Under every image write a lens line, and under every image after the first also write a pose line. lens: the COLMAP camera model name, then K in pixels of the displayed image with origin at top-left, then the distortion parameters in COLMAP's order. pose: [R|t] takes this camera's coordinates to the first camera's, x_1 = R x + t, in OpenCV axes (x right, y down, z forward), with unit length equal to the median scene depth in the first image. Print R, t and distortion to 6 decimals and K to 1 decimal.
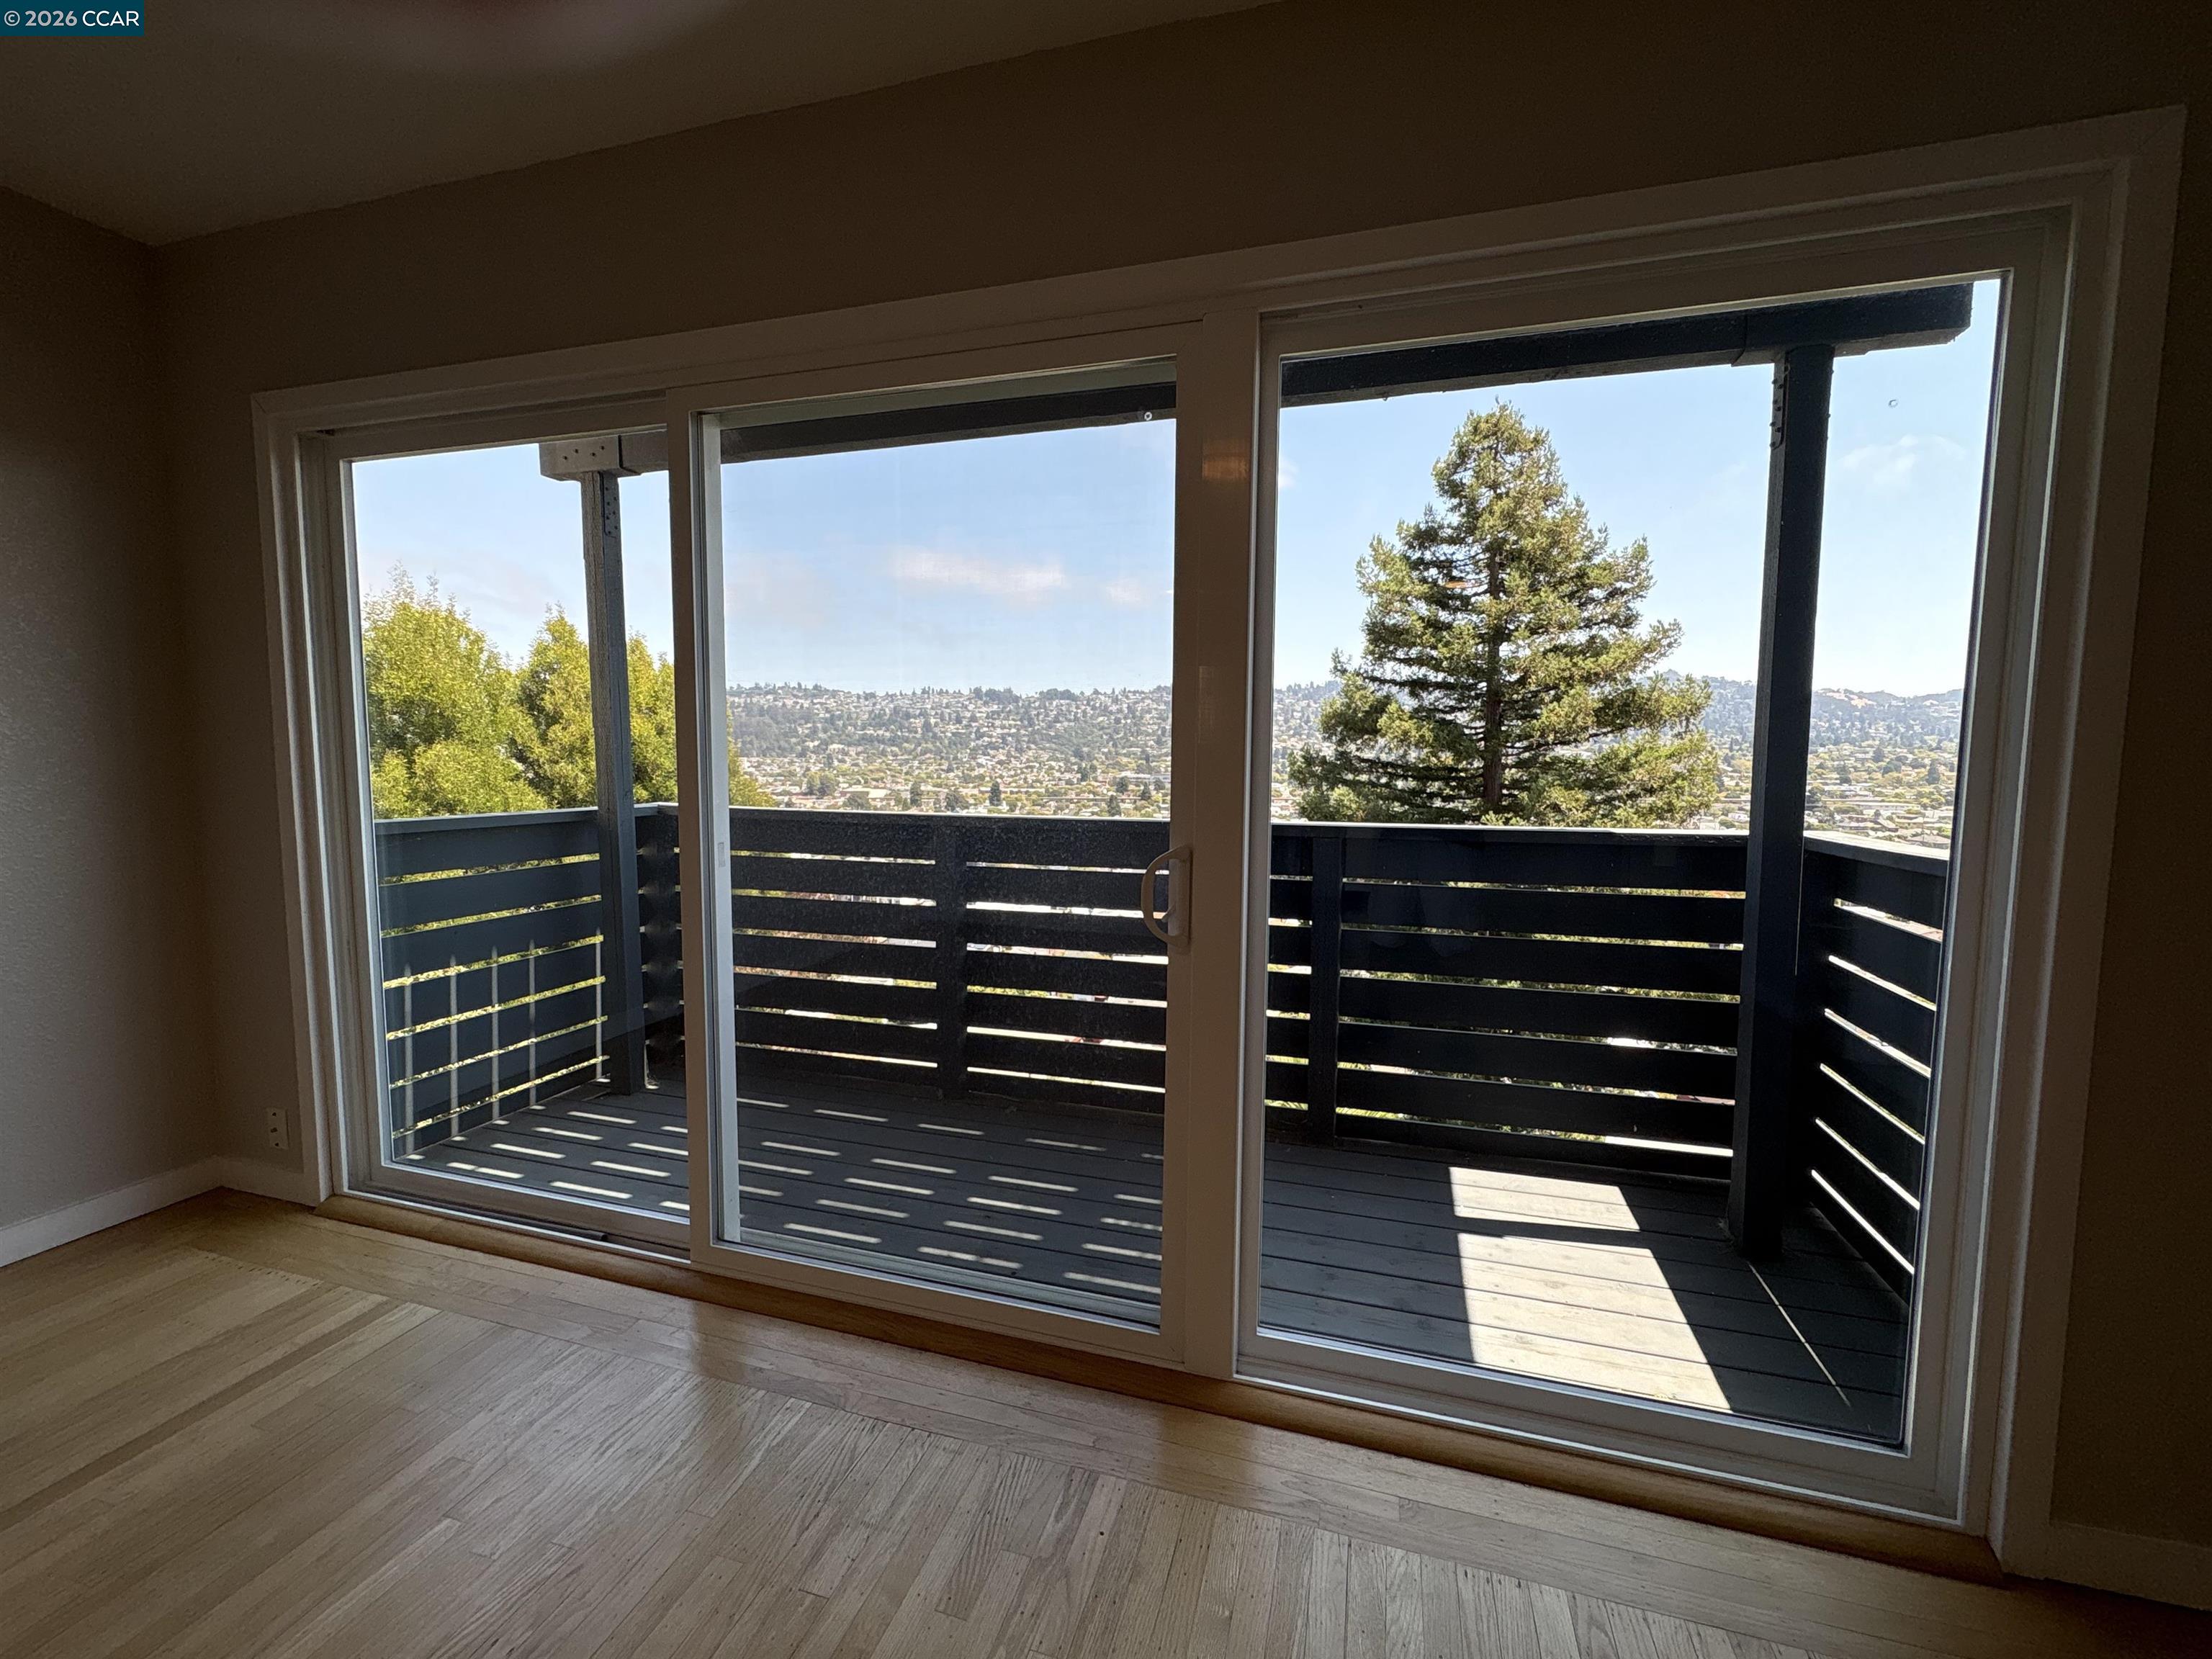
lens RADIAL K [[920.7, 0, 1106.0], [0, 920.7, 829.5], [0, 0, 1]] dist [0.002485, -0.000249]
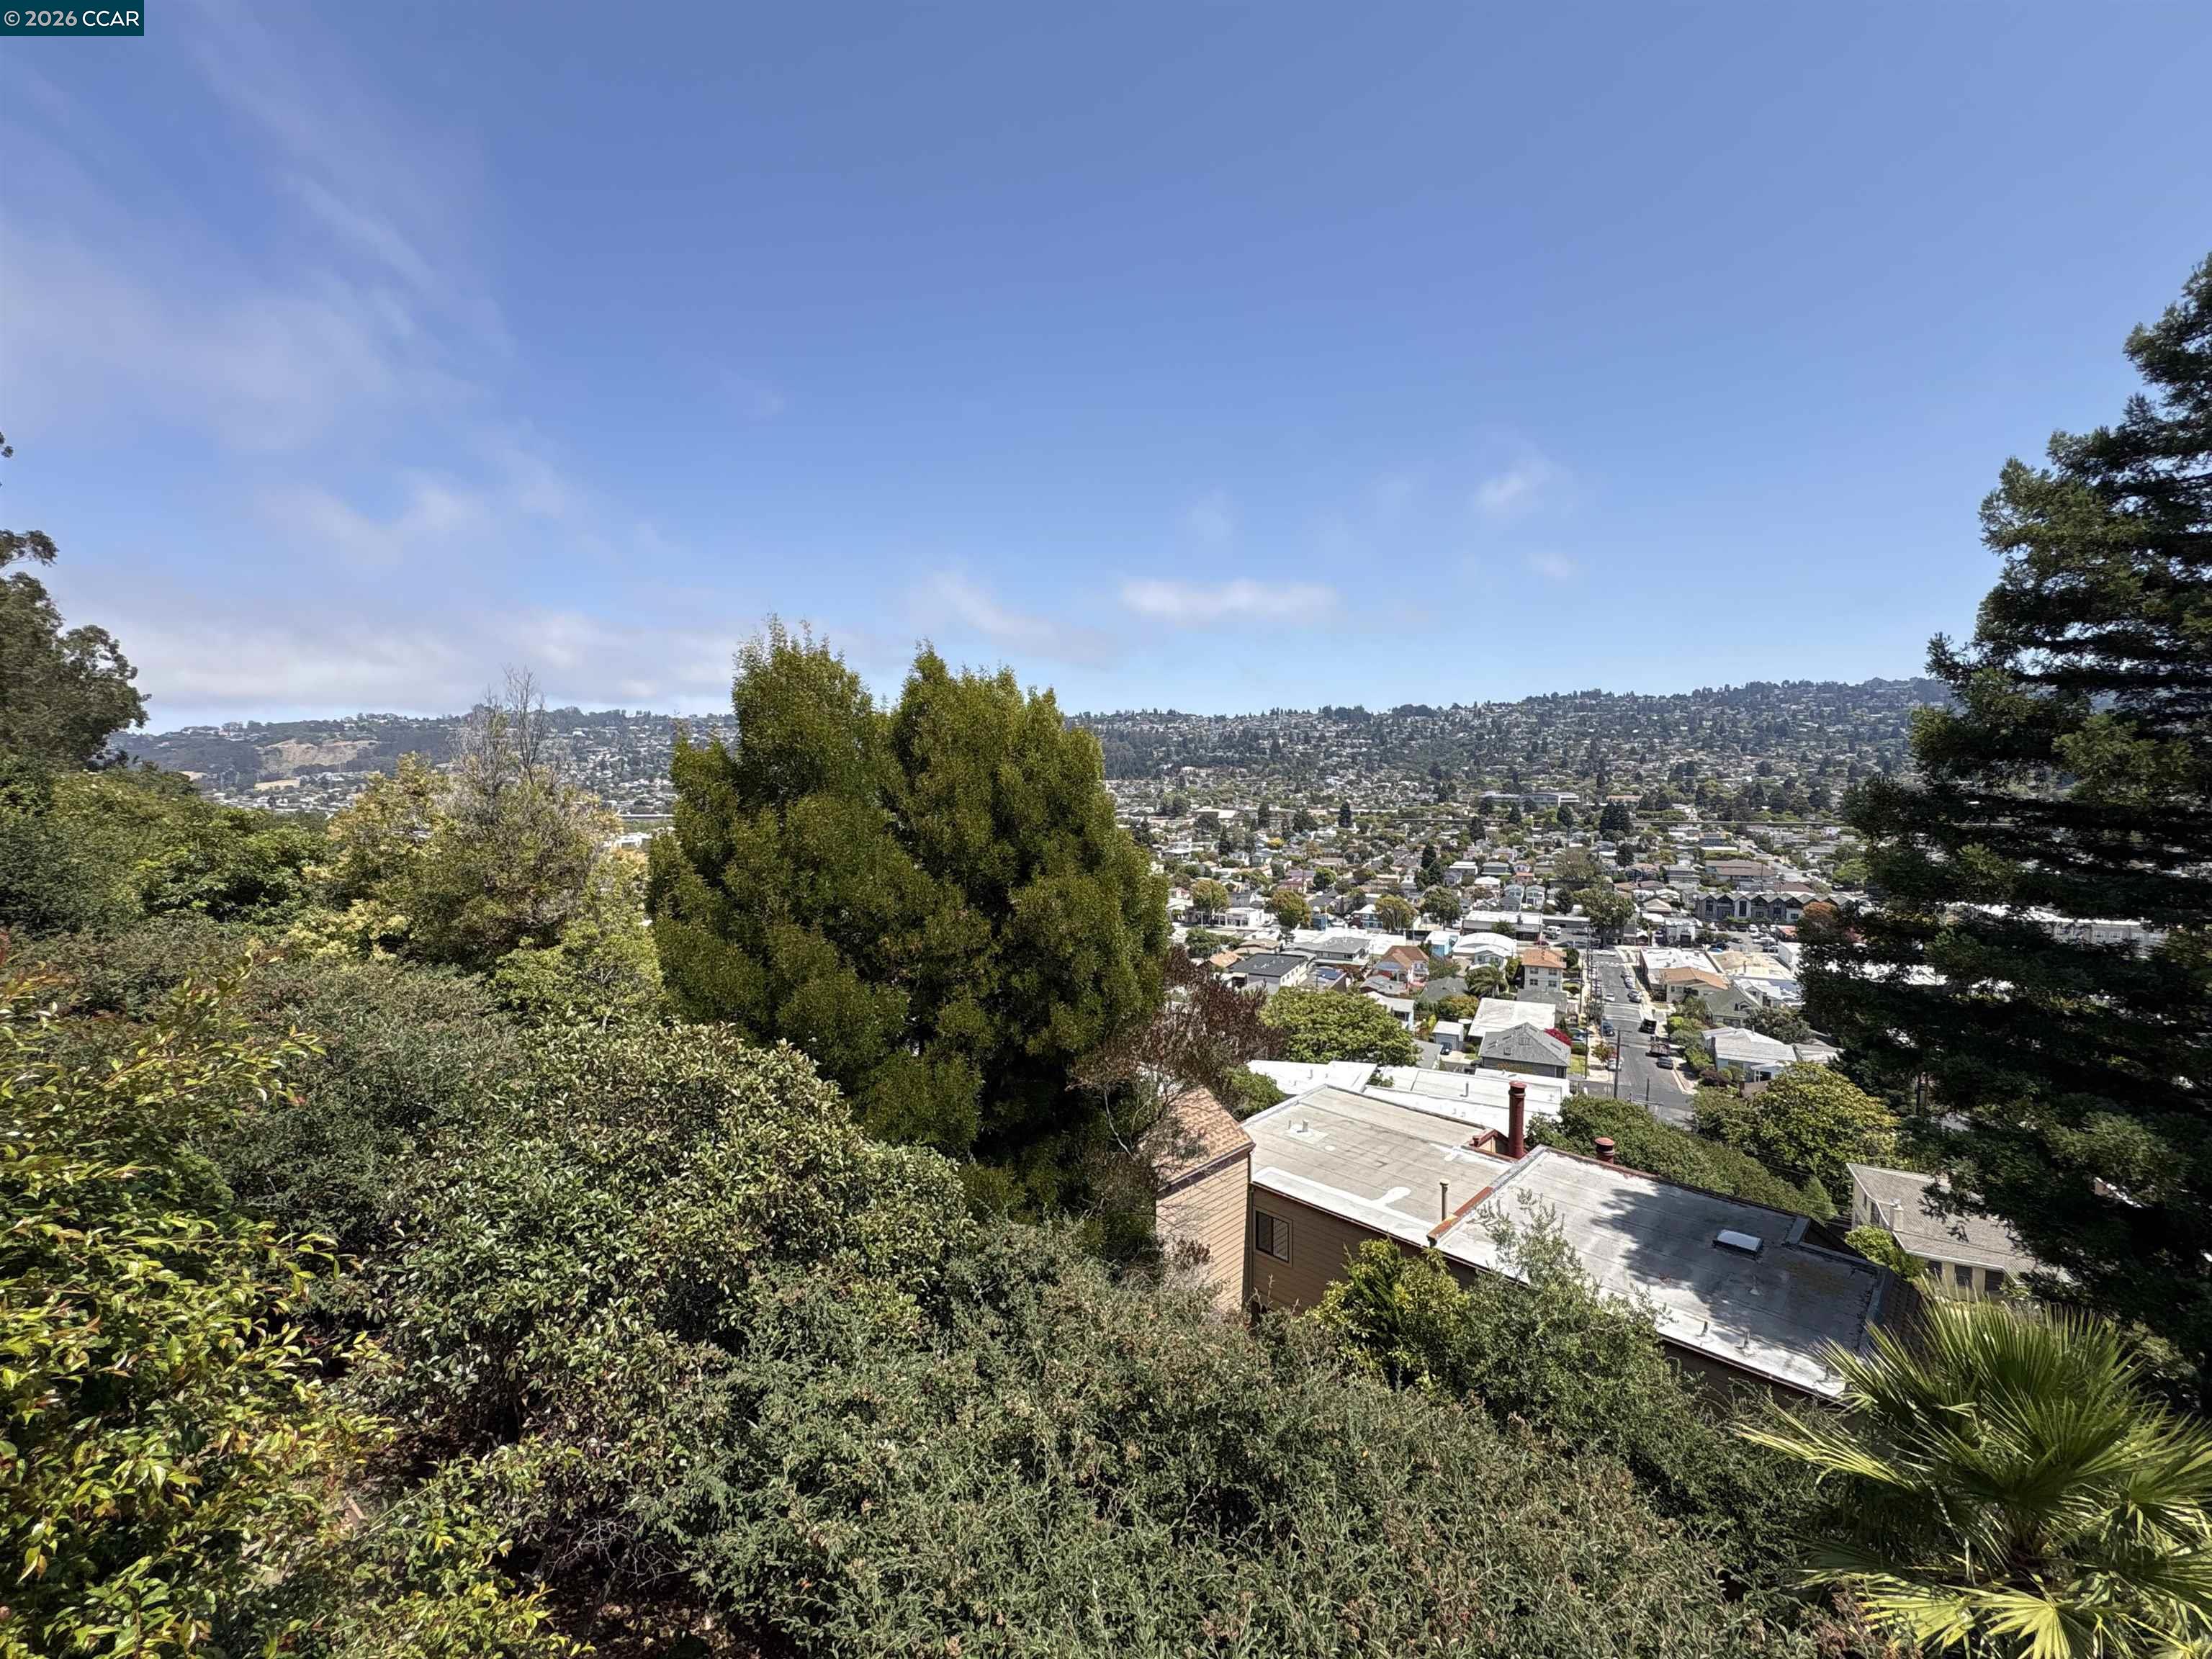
lens RADIAL K [[899.9, 0, 1106.7], [0, 899.9, 832.9], [0, 0, 1]] dist [0.002871, 0.000197]
pose [[0.931930, 0.012232, -0.362432, -0.068901], [-0.017686, 0.999775, -0.011736, -0.029147], [0.362207, 0.017347, 0.931936, 0.152804]]
